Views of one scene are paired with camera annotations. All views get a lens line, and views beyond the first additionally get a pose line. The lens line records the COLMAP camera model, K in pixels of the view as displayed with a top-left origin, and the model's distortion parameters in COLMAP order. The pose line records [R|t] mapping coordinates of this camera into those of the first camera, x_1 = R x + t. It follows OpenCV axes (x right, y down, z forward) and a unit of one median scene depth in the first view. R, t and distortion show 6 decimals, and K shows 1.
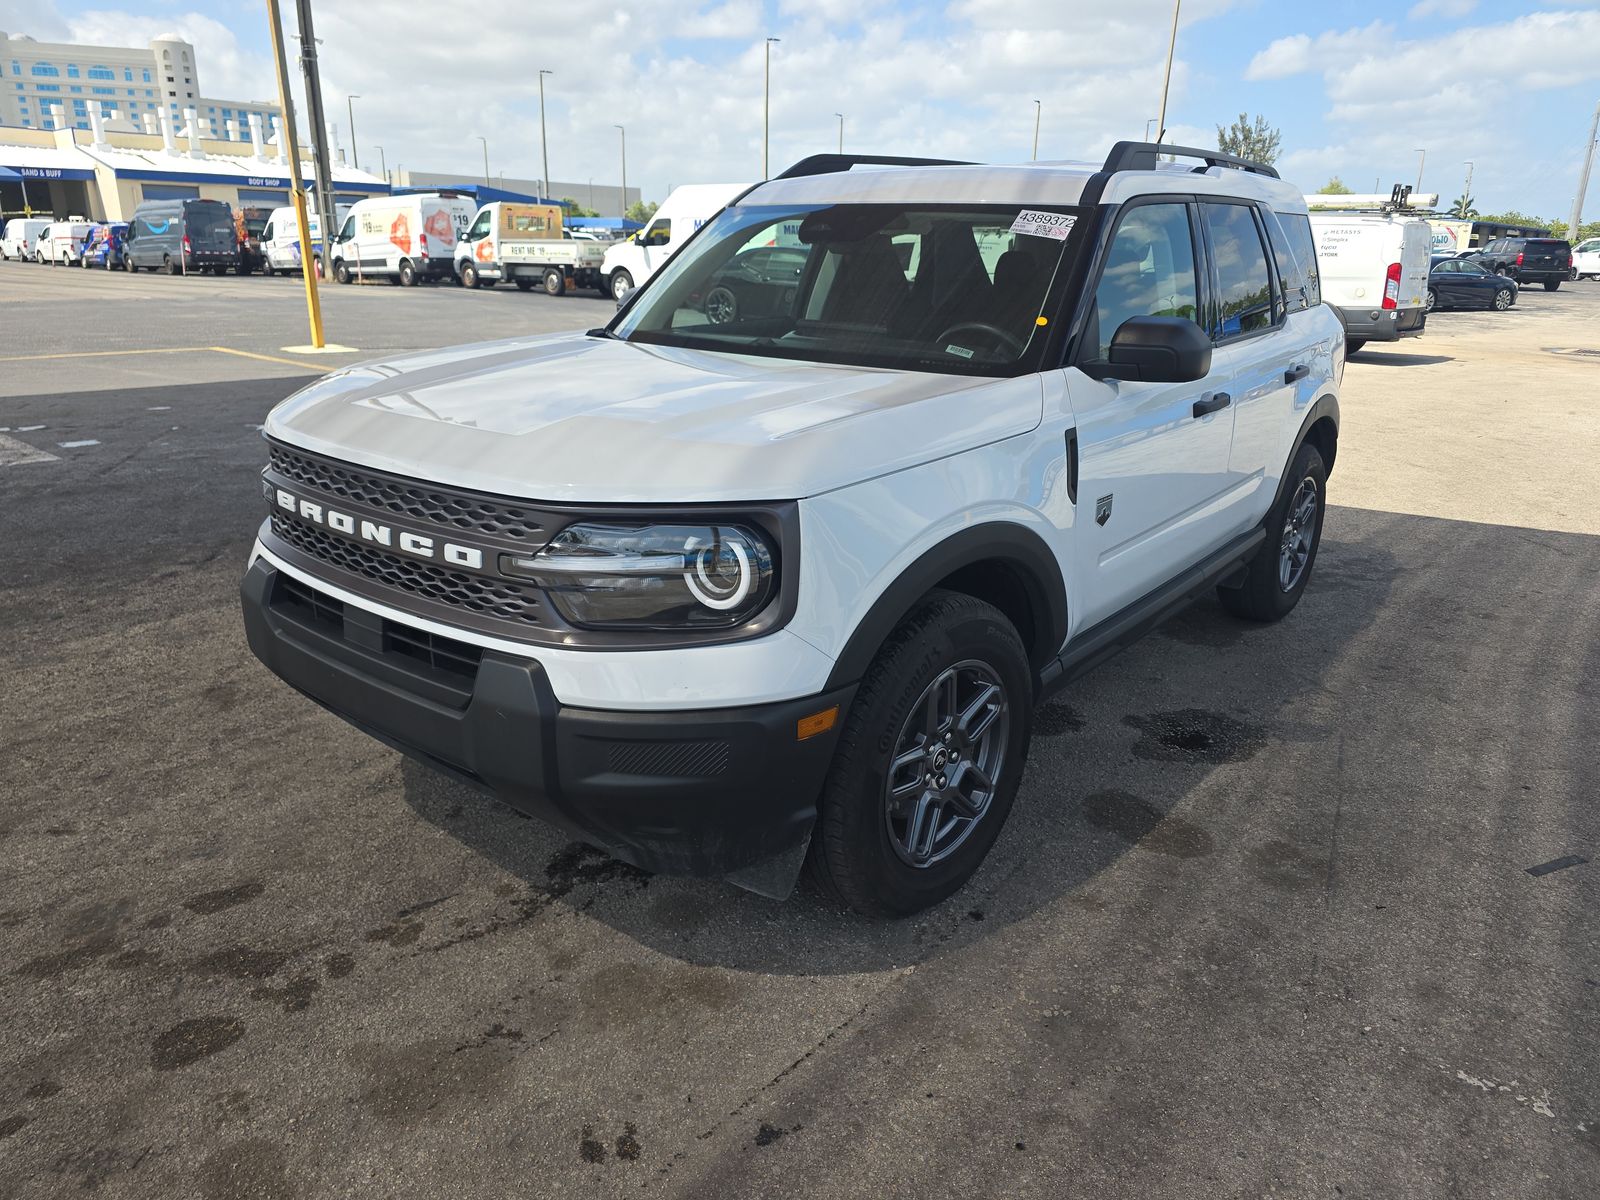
lens RADIAL K [[1083.0, 0, 788.0], [0, 1083.0, 600.3], [0, 0, 1]] dist [0.029280, -0.026909]
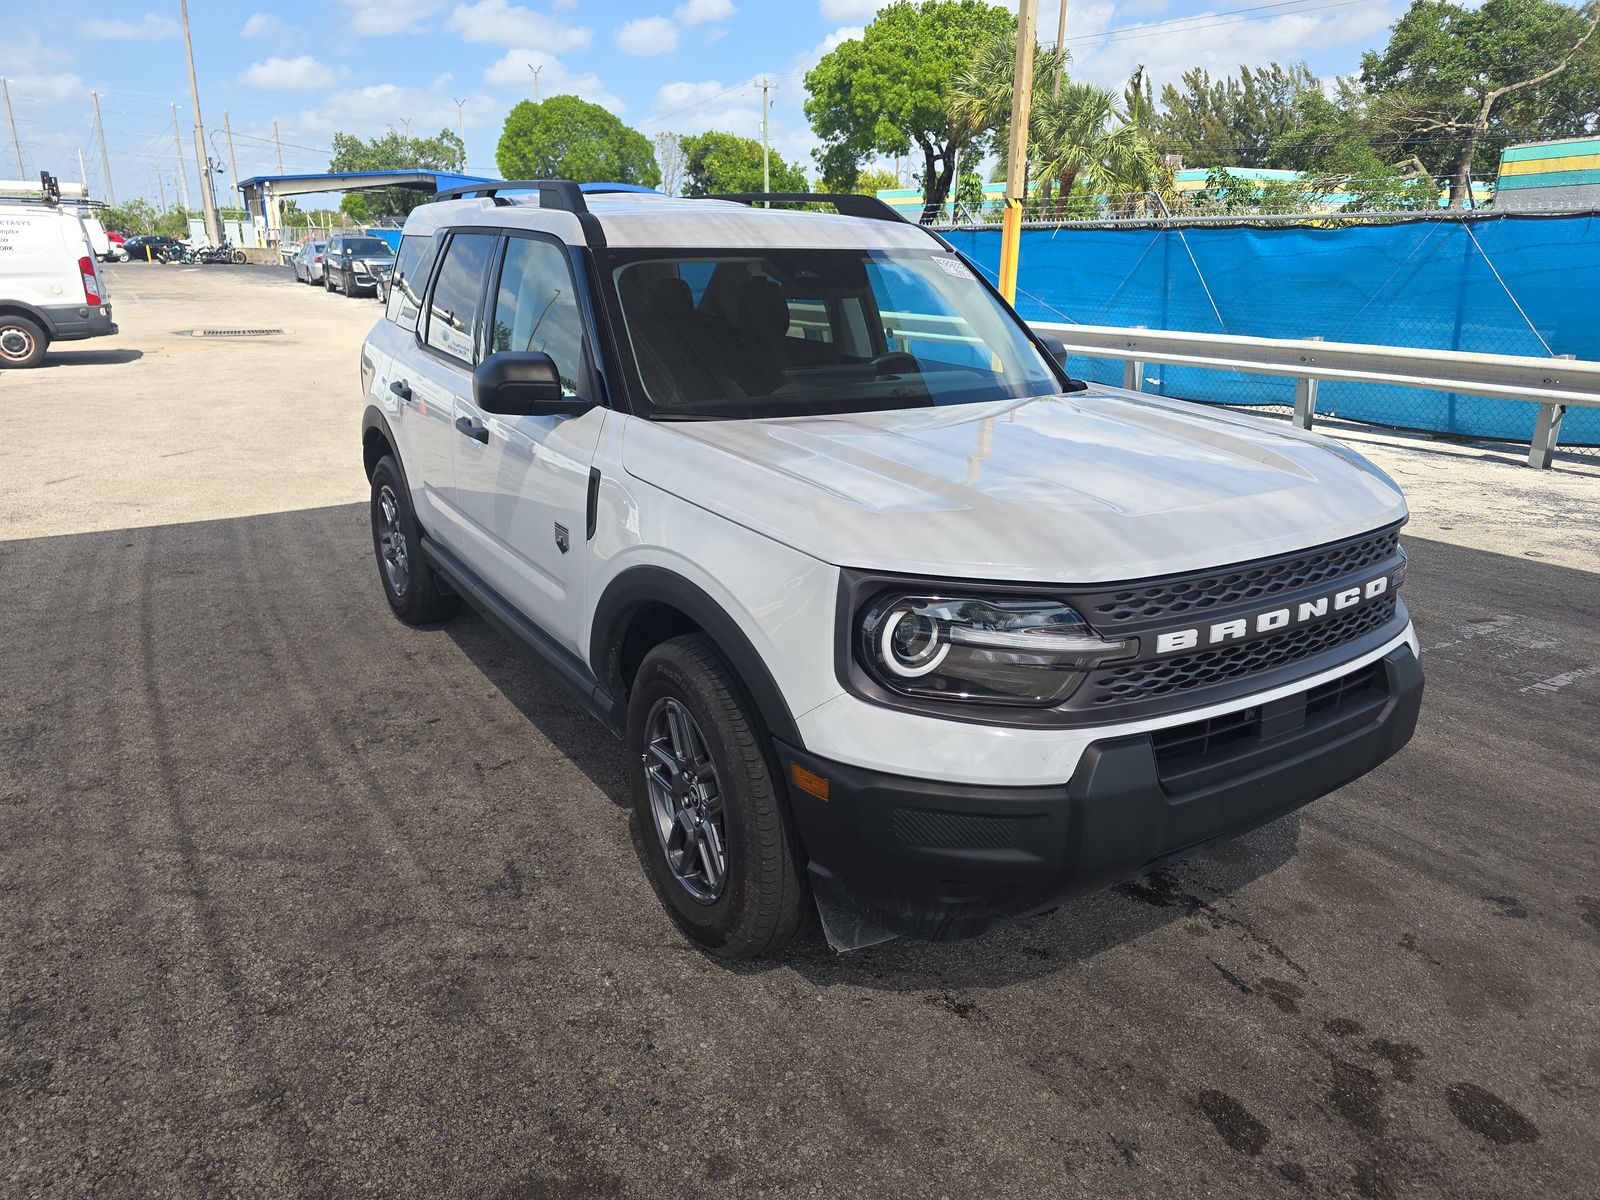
lens RADIAL K [[1083.0, 0, 798.3], [0, 1083.0, 599.9], [0, 0, 1]] dist [0.029280, -0.026909]
pose [[0.303749, -0.308831, 0.901310, -0.197510], [0.292512, 0.930547, 0.220270, -0.059707], [-0.906738, 0.196737, 0.372990, 0.145235]]
